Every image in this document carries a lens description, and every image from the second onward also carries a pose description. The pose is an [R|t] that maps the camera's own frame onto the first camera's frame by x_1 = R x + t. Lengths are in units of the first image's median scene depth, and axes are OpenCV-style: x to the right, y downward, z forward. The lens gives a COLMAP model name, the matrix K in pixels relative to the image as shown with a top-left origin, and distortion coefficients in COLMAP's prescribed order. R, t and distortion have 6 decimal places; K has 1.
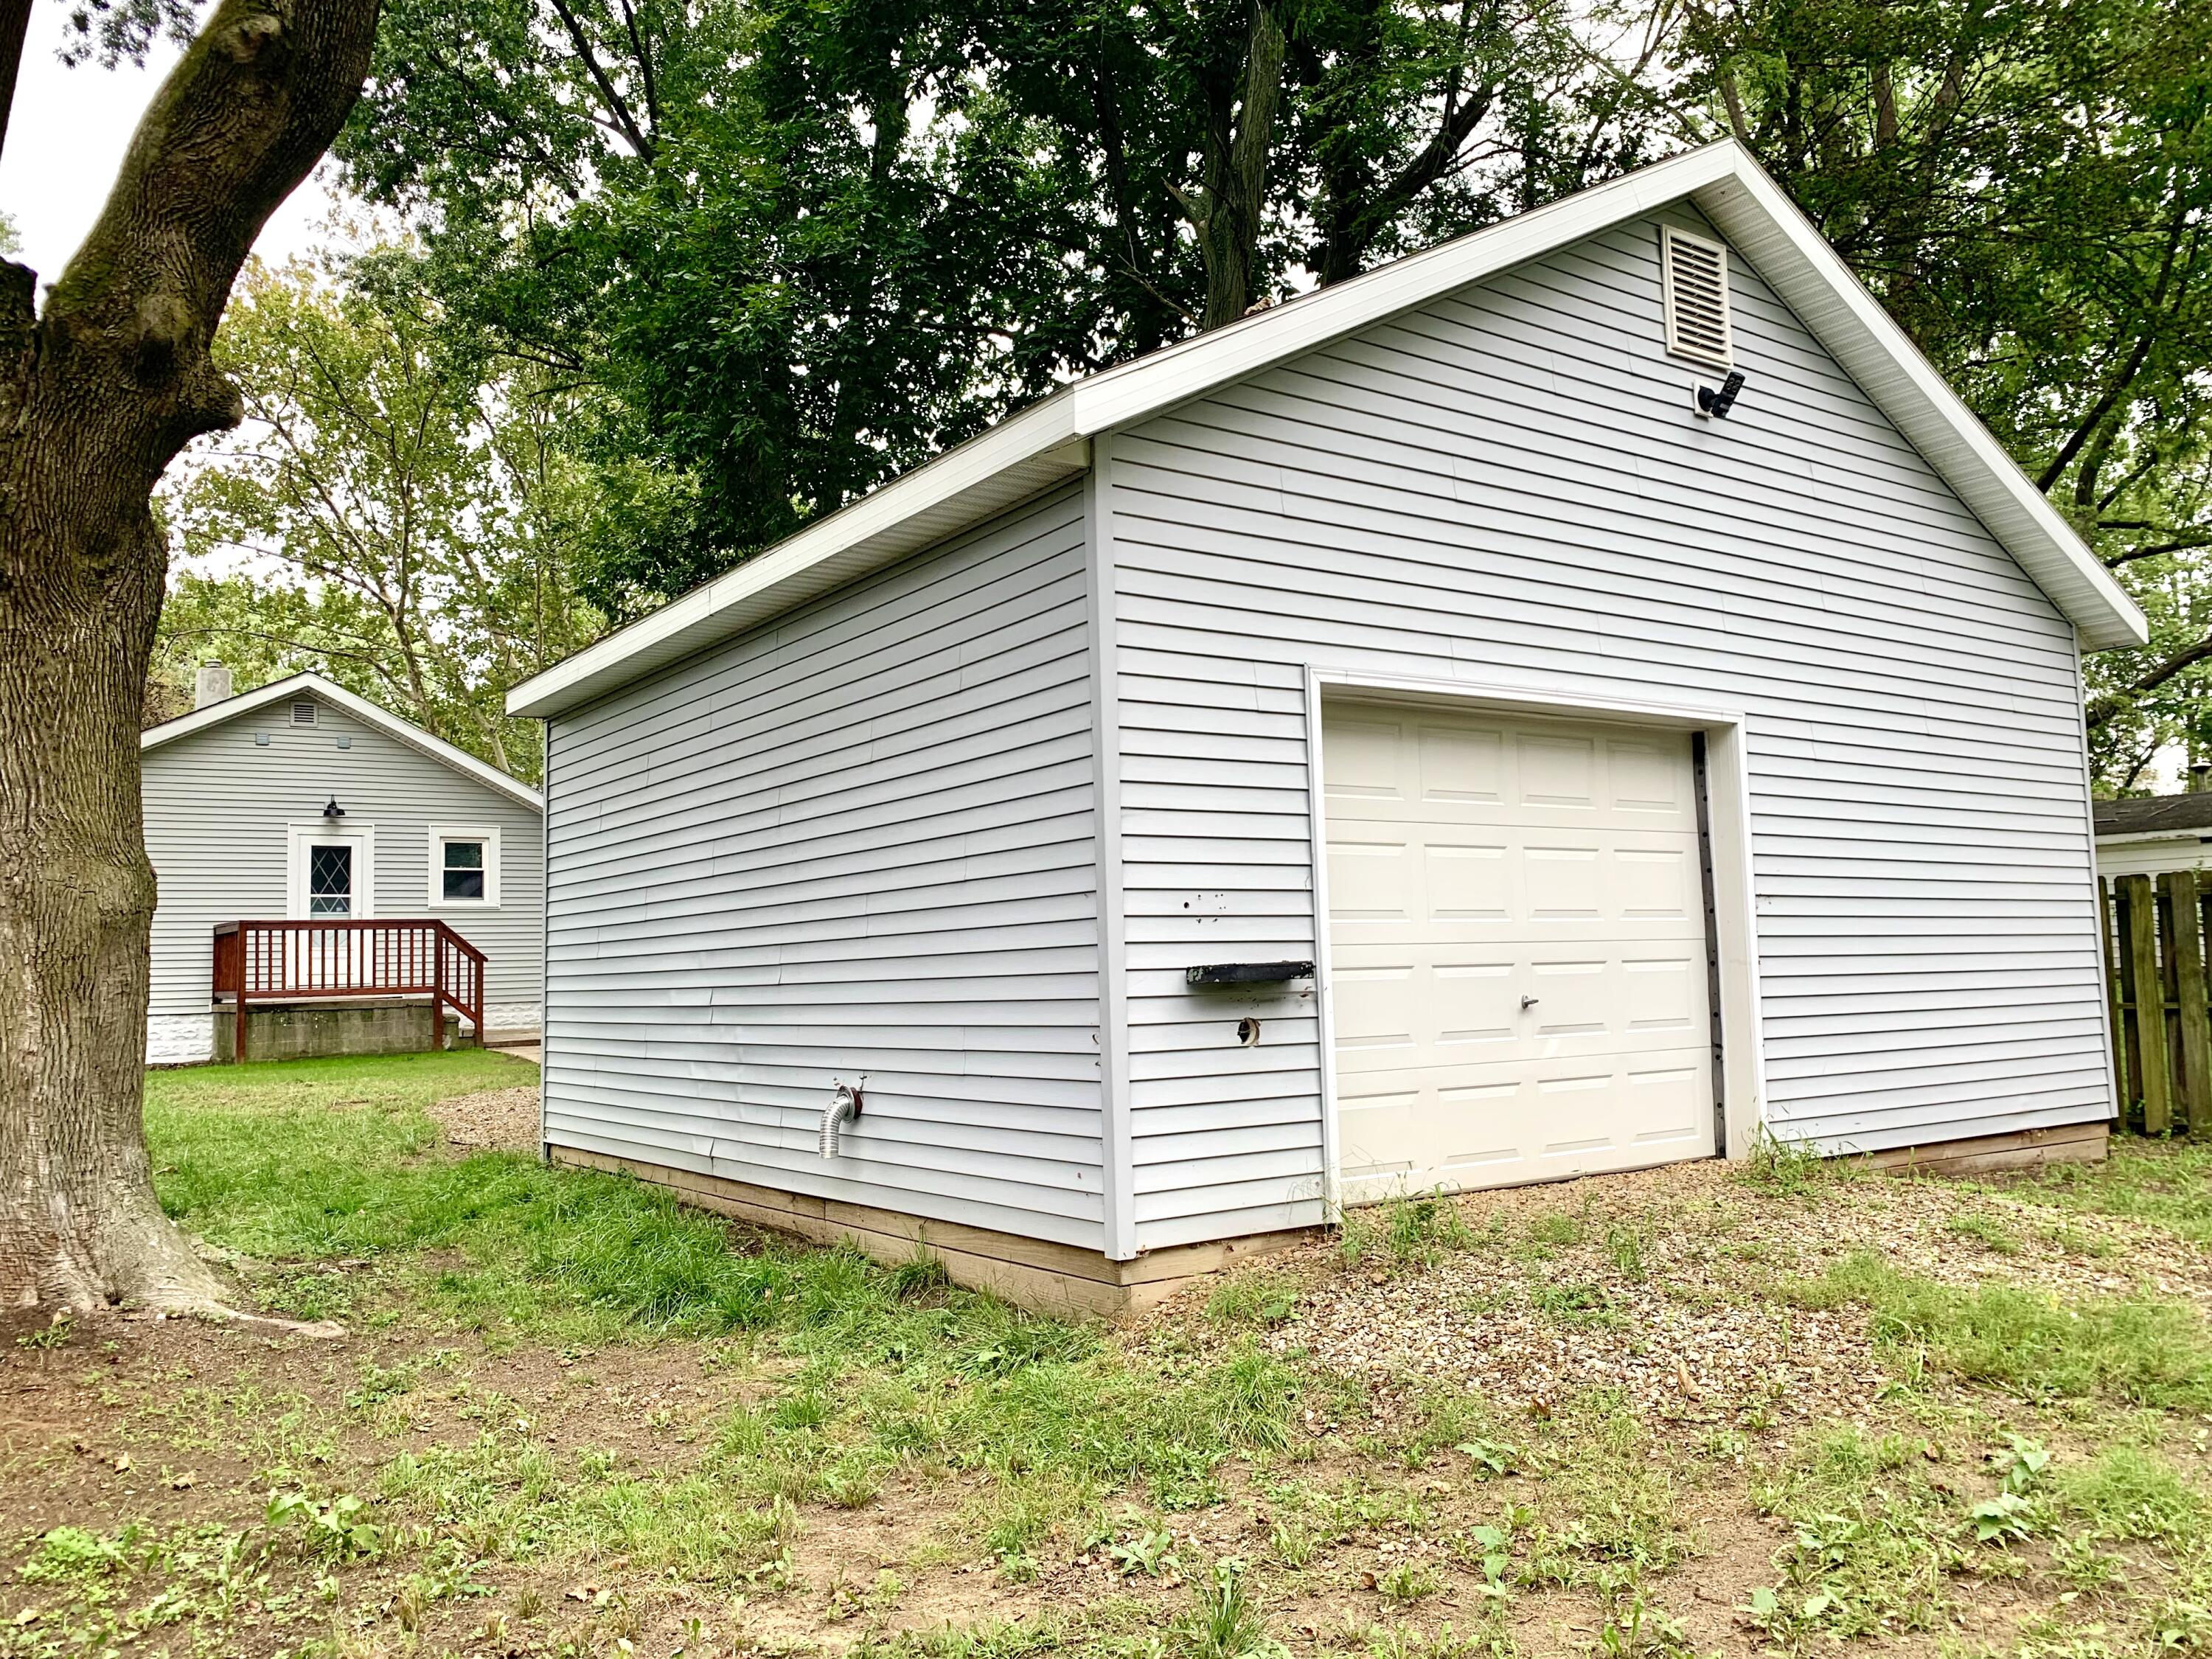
lens RADIAL K [[1701.4, 0, 1106.0], [0, 1701.4, 829.5], [0, 0, 1]] dist [-0.004005, 0.001224]
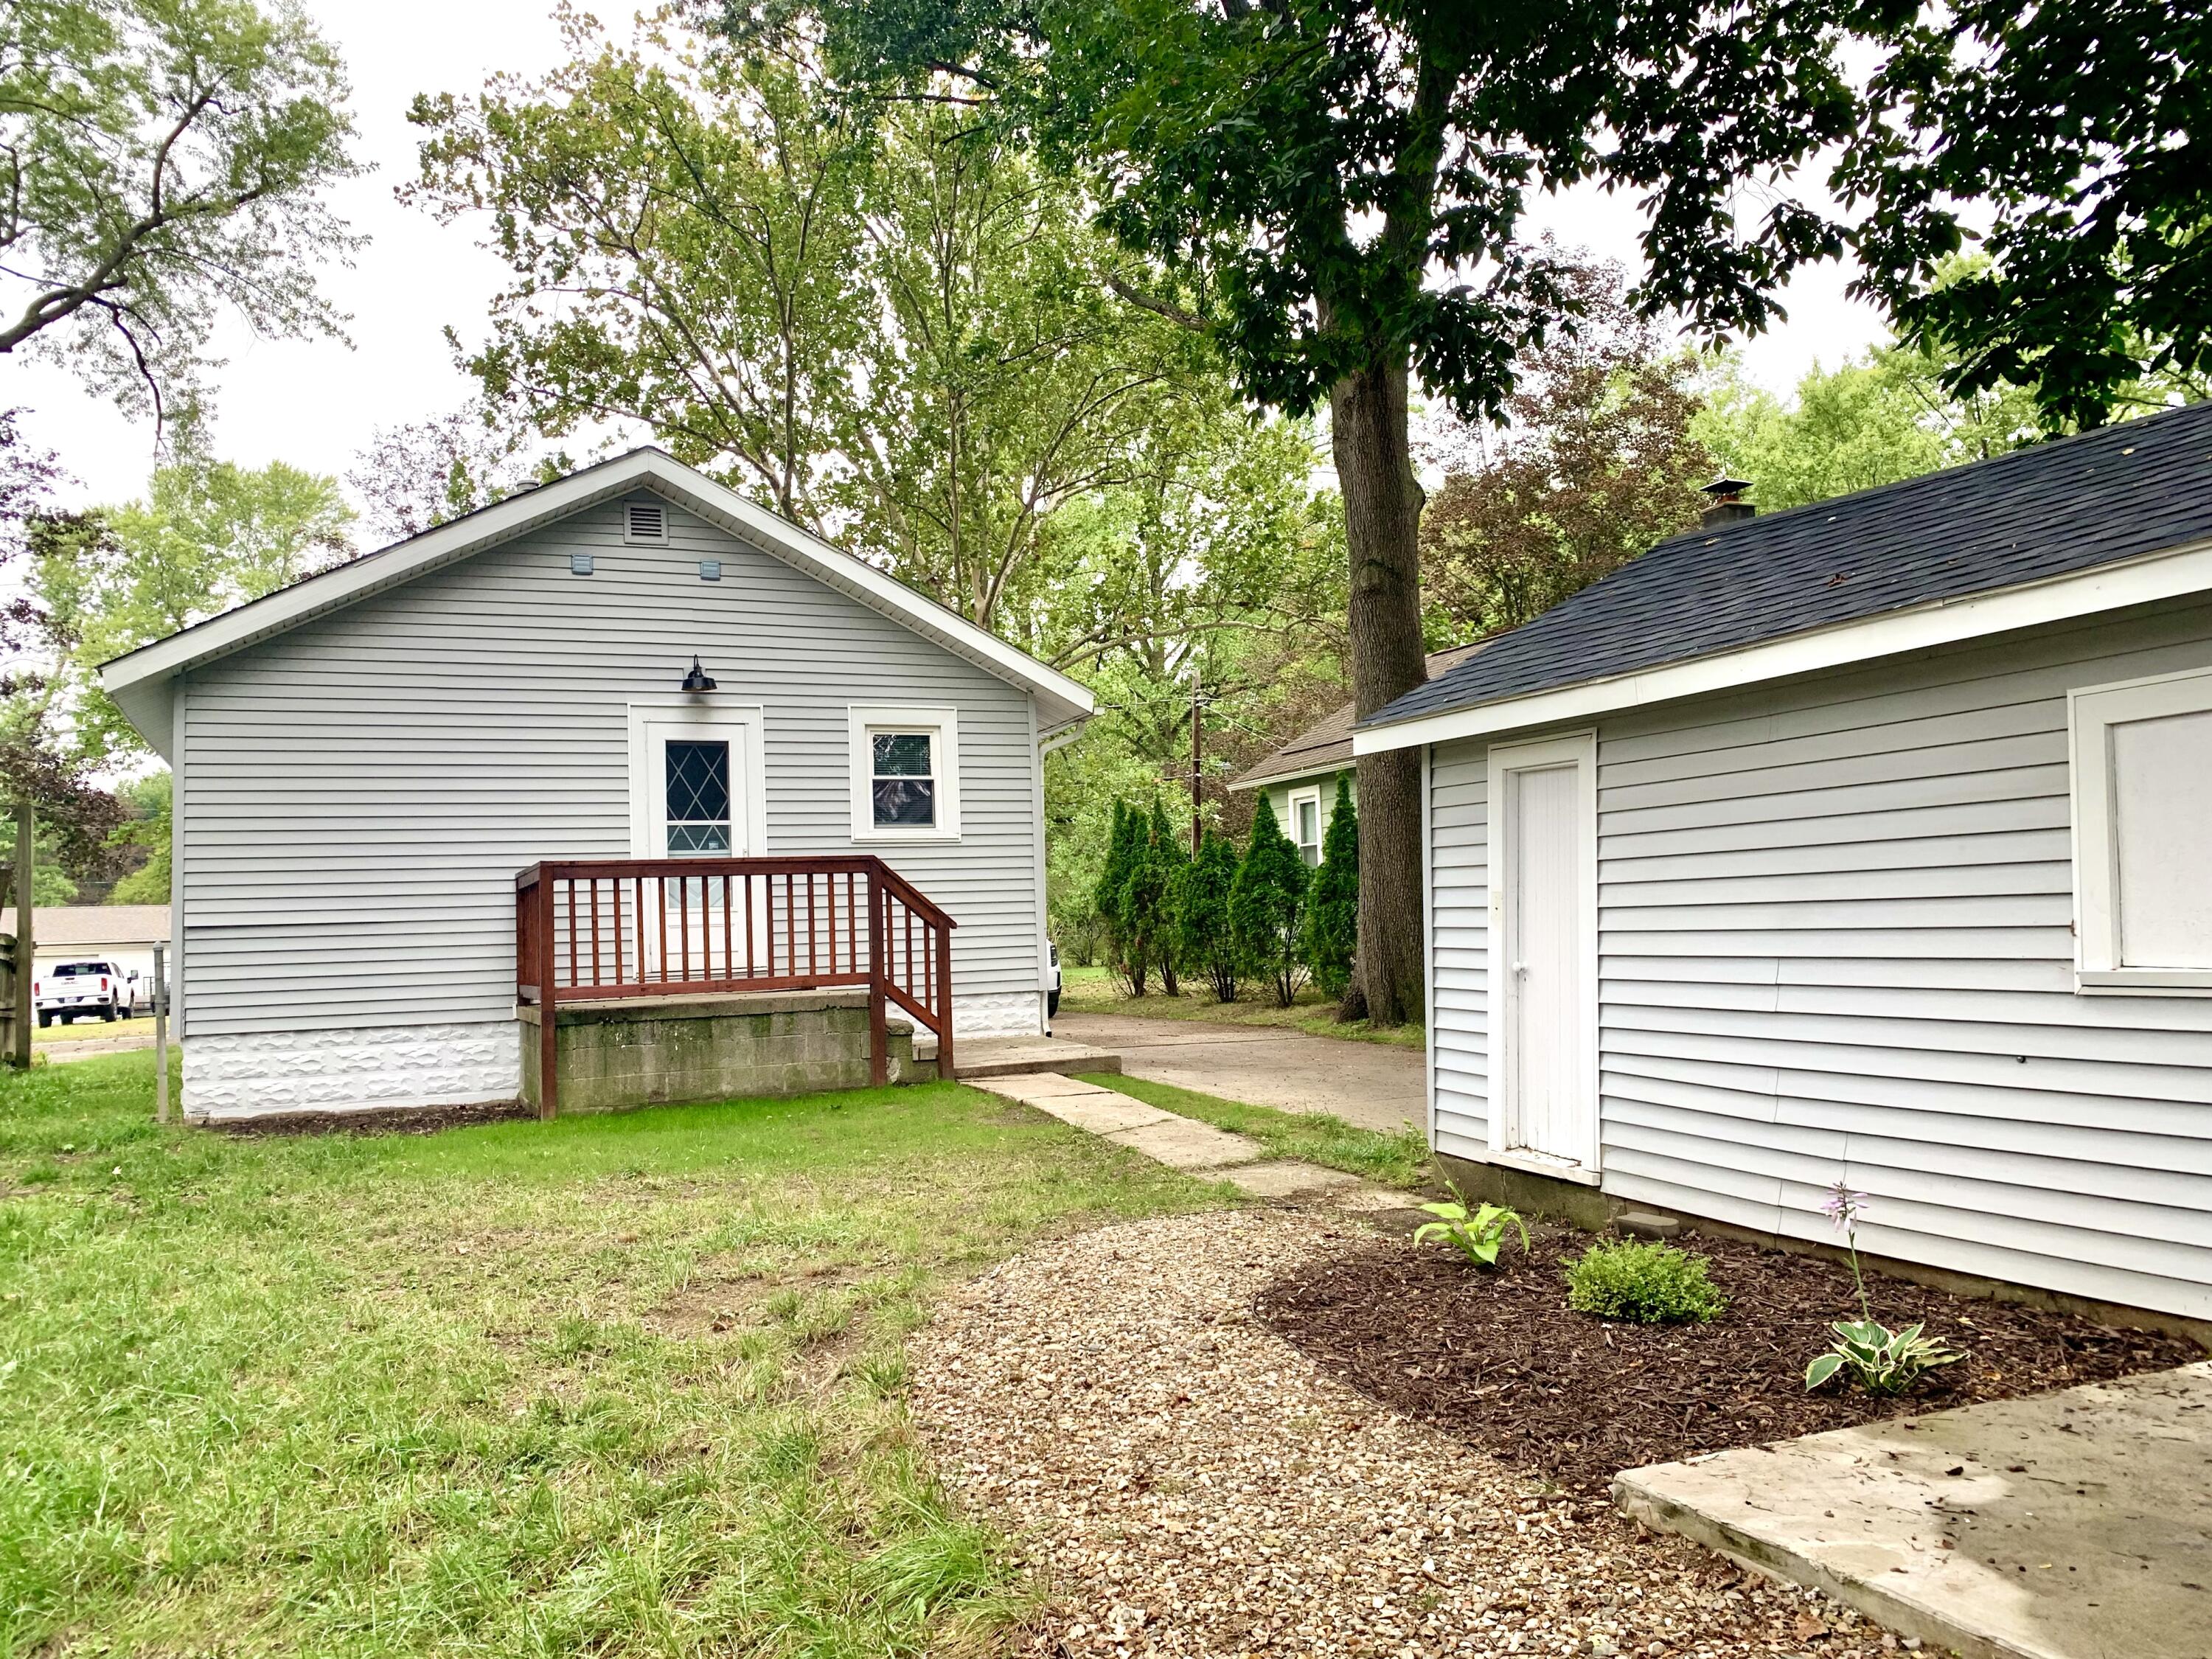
lens RADIAL K [[1678.9, 0, 1118.1], [0, 1678.9, 825.5], [0, 0, 1]] dist [0.072045, -0.117423]
pose [[0.979523, -0.023961, -0.199901, -0.197602], [0.028491, 0.999398, 0.019818, 0.033553], [0.199306, -0.025107, 0.979616, 0.459767]]
